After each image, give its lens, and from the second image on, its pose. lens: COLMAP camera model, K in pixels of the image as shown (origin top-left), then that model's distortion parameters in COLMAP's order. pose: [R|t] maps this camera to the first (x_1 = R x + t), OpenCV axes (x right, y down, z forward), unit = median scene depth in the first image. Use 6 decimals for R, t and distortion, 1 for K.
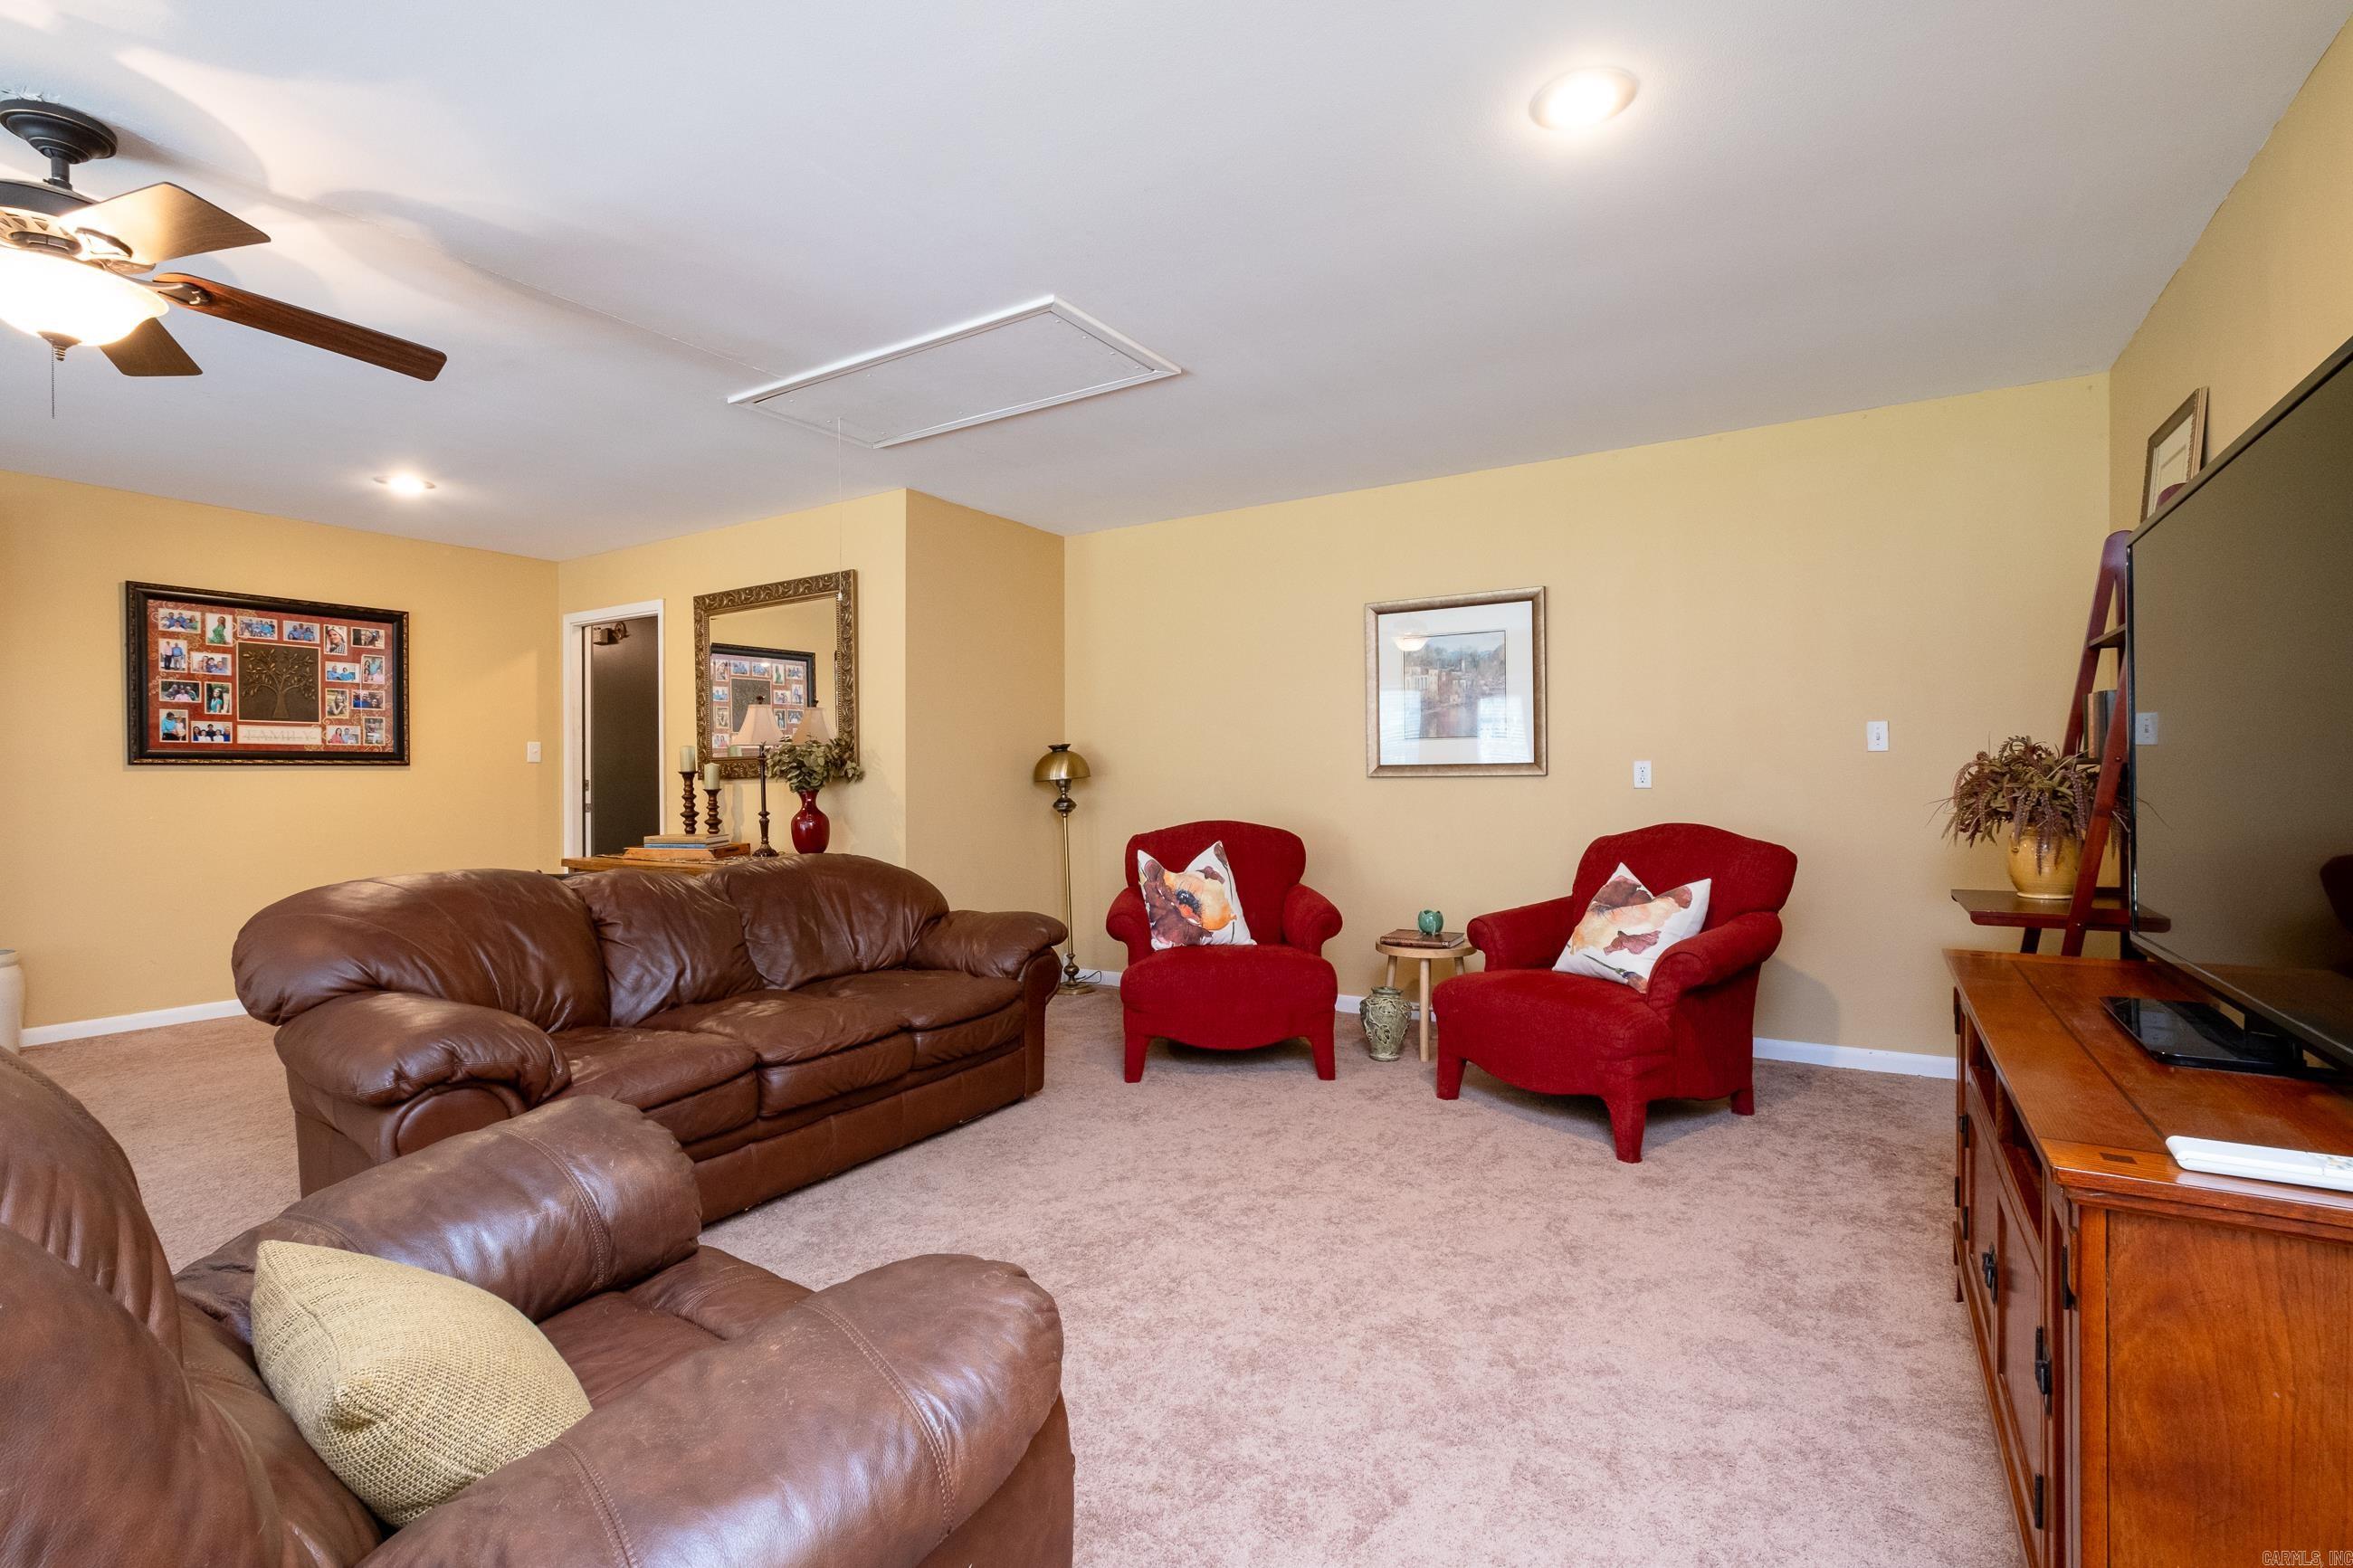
lens RADIAL K [[1052.7, 0, 1171.5], [0, 1052.7, 768.2], [0, 0, 1]] dist [-0.001859, -0.000213]
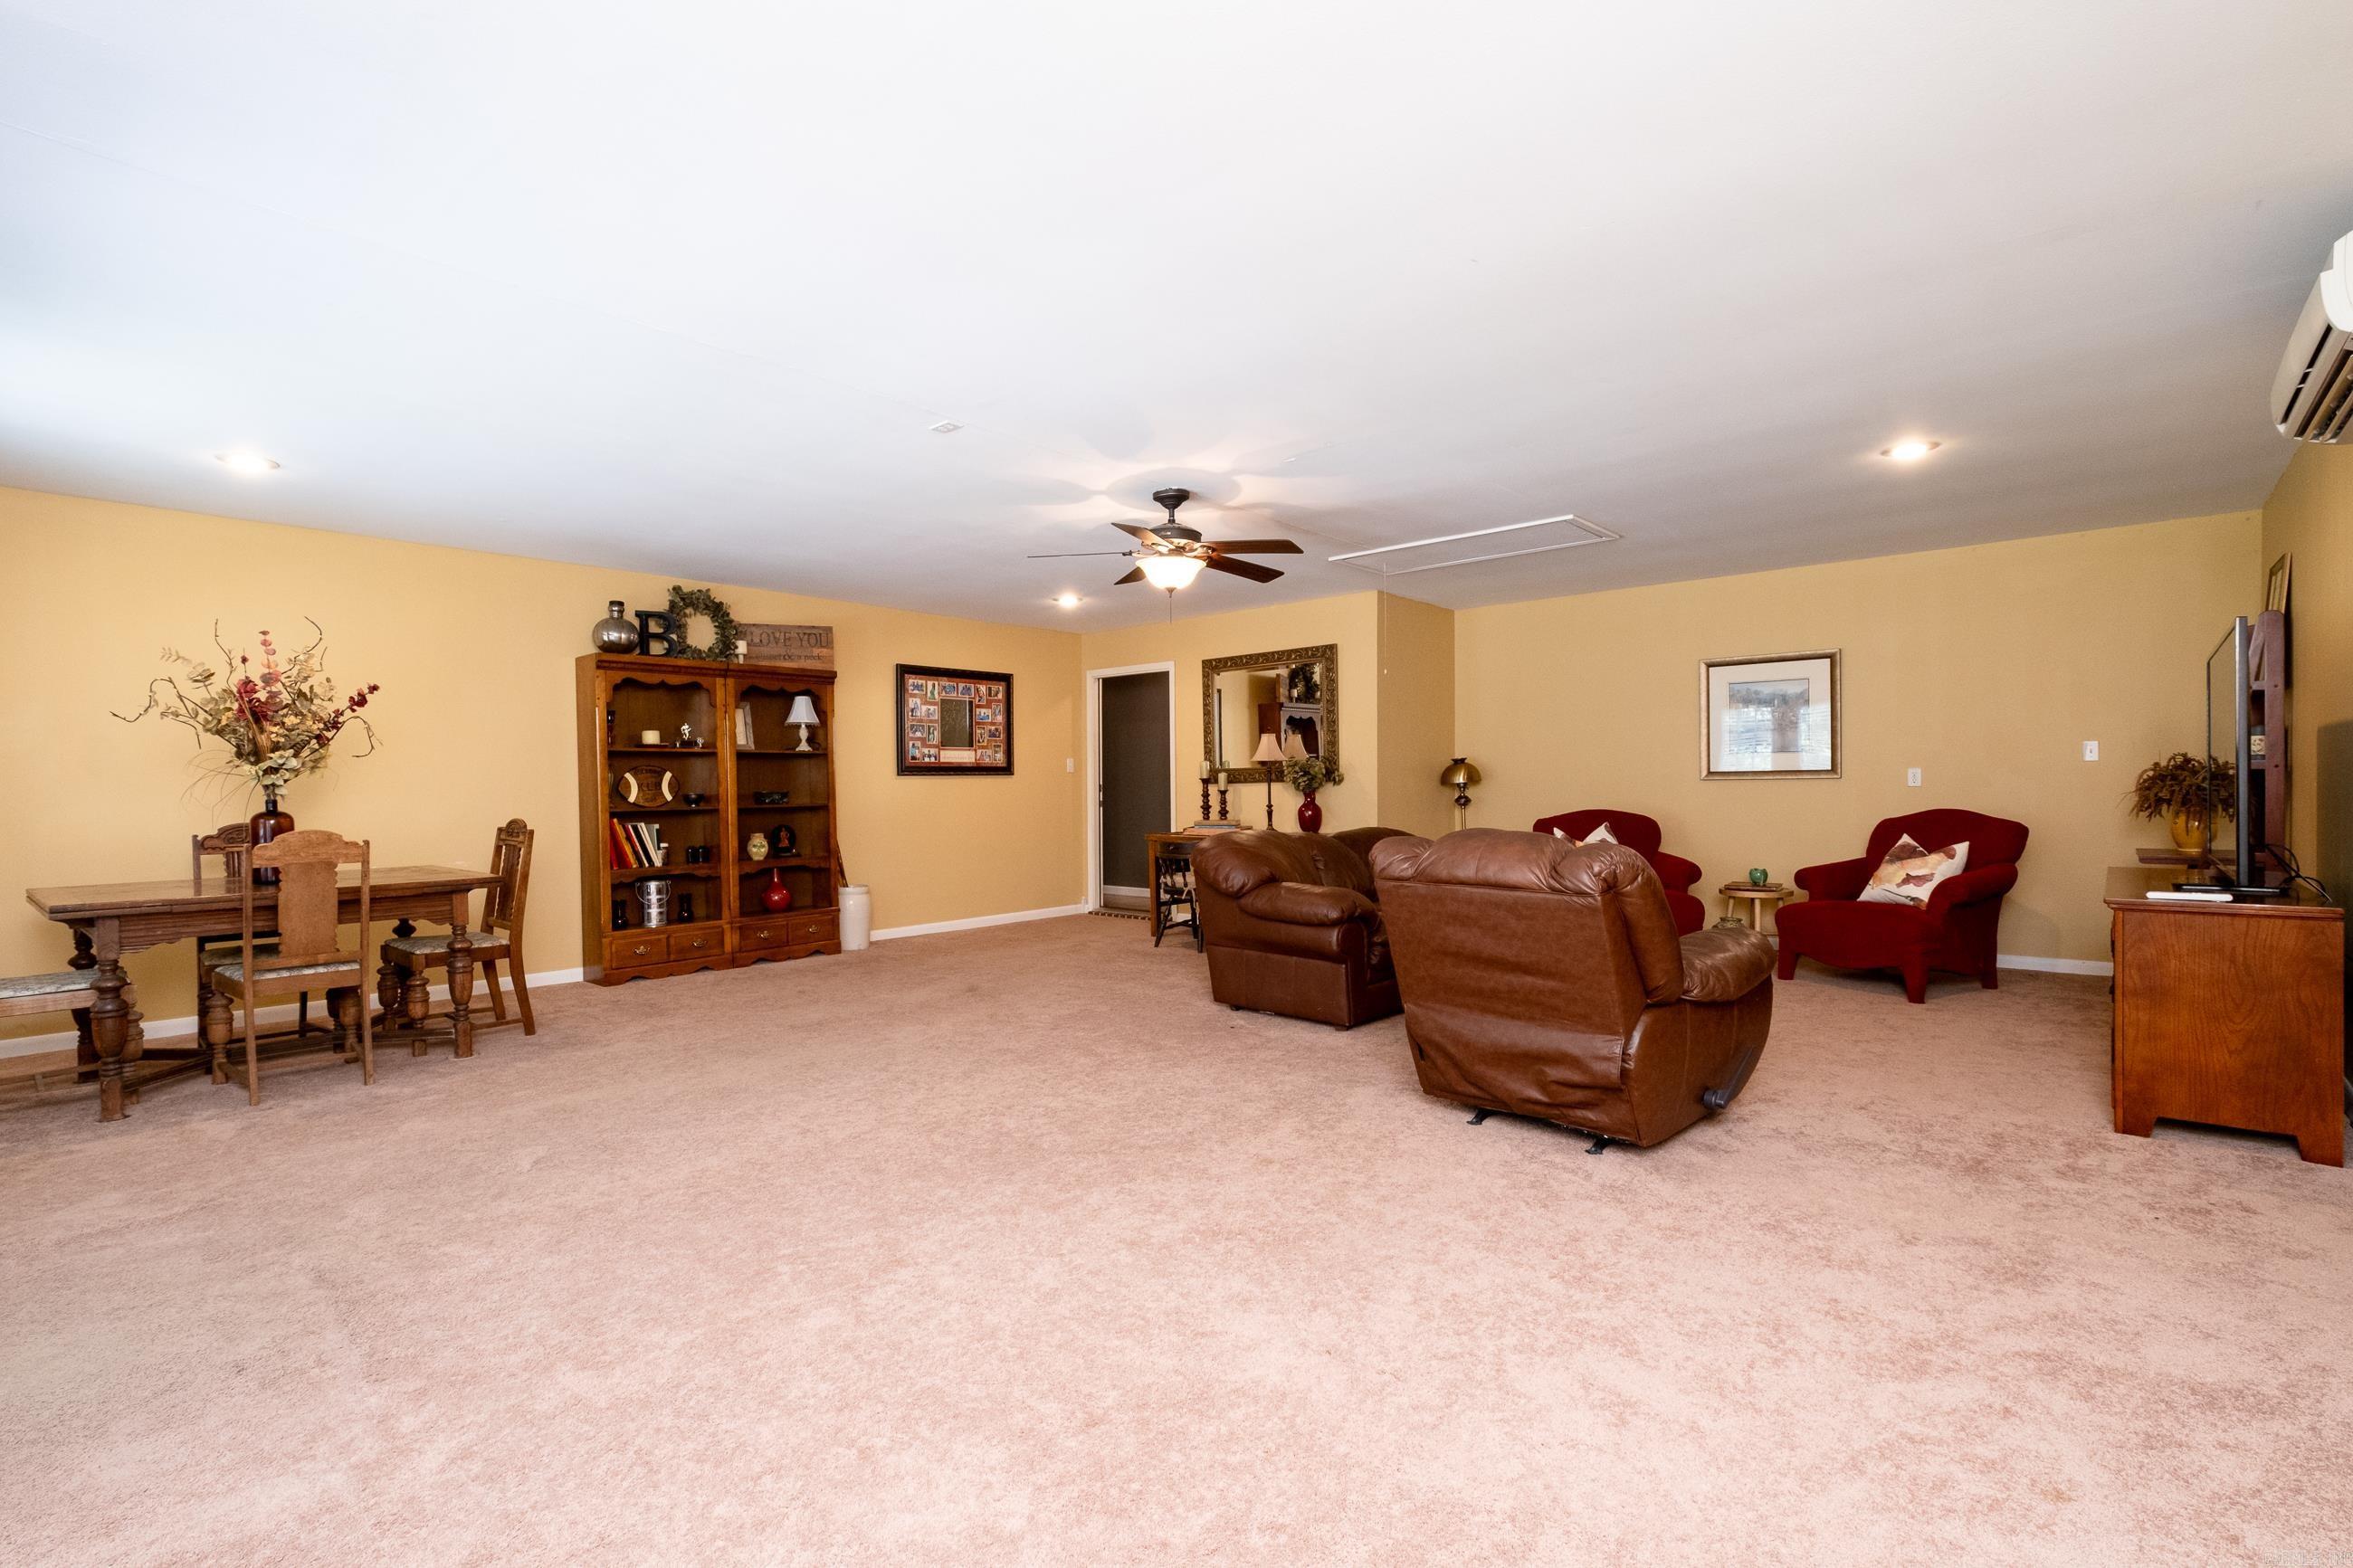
lens RADIAL K [[1023.6, 0, 1194.7], [0, 1023.6, 790.3], [0, 0, 1]] dist [-0.001141, -0.000411]
pose [[0.987496, -0.002726, -0.157621, -0.291666], [0.005299, 0.999859, 0.015906, -0.003638], [0.157556, -0.016542, 0.987372, -0.519270]]
